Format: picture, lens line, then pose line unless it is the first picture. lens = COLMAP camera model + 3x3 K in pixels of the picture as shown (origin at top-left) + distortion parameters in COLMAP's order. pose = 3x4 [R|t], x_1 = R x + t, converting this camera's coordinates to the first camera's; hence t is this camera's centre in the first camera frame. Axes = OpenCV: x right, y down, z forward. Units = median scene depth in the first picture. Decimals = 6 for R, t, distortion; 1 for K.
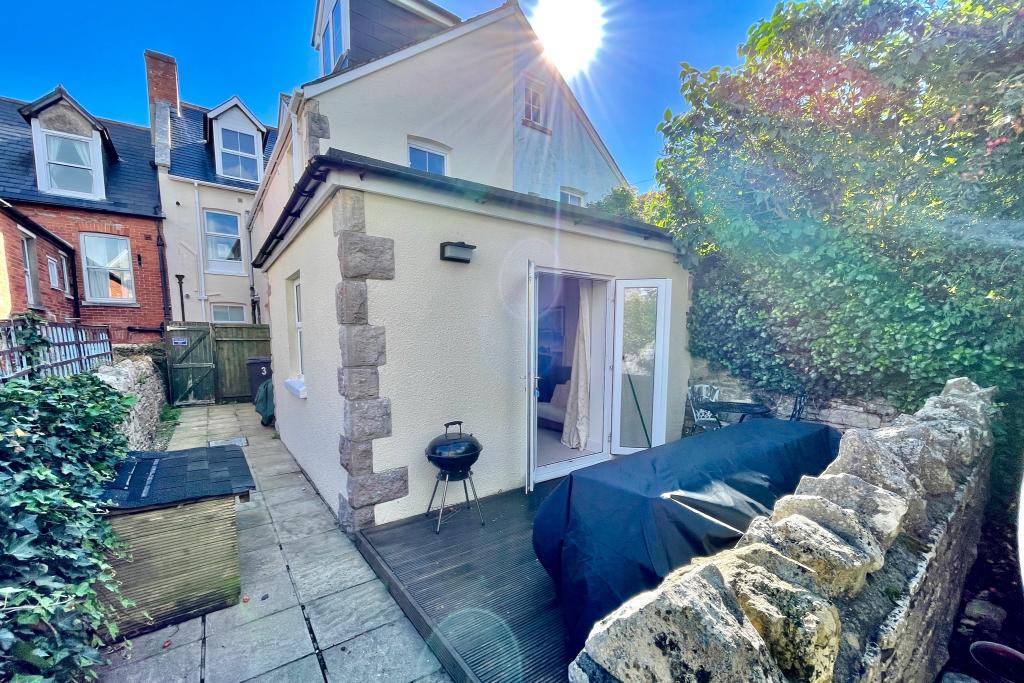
lens RADIAL K [[421.6, 0, 516.4], [0, 421.6, 381.8], [0, 0, 1]] dist [-0.000080, -0.000362]
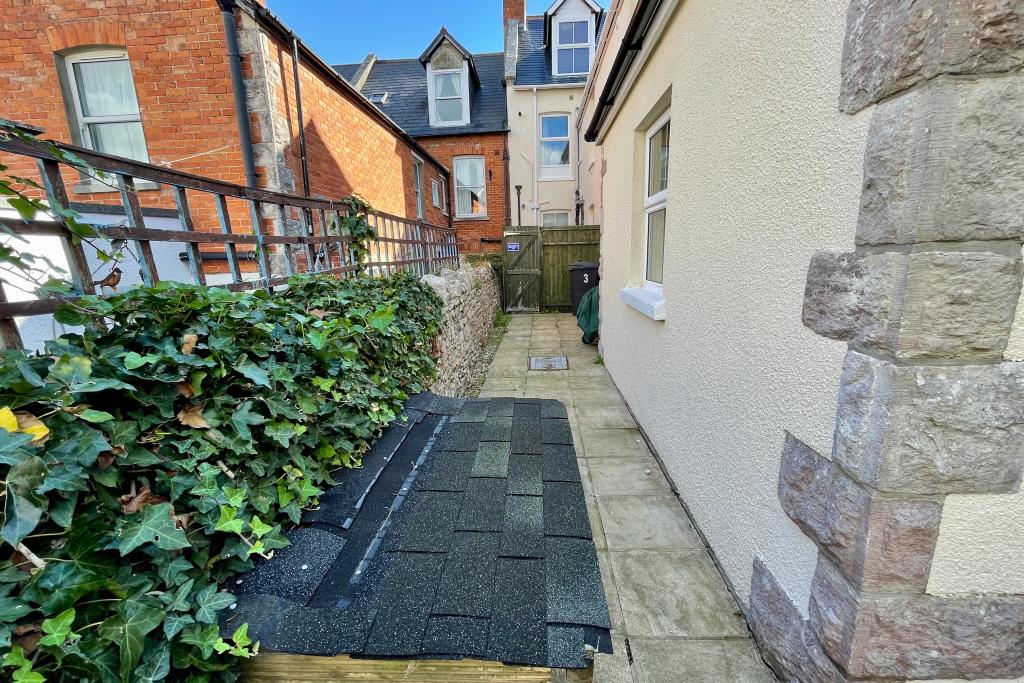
lens RADIAL K [[421.6, 0, 513.3], [0, 421.6, 343.8], [0, 0, 1]] dist [-0.000080, -0.000362]
pose [[0.771016, 0.111414, -0.626994, -0.126456], [-0.037653, 0.990830, 0.129764, 0.001326], [0.635702, -0.076441, 0.768141, 0.184246]]
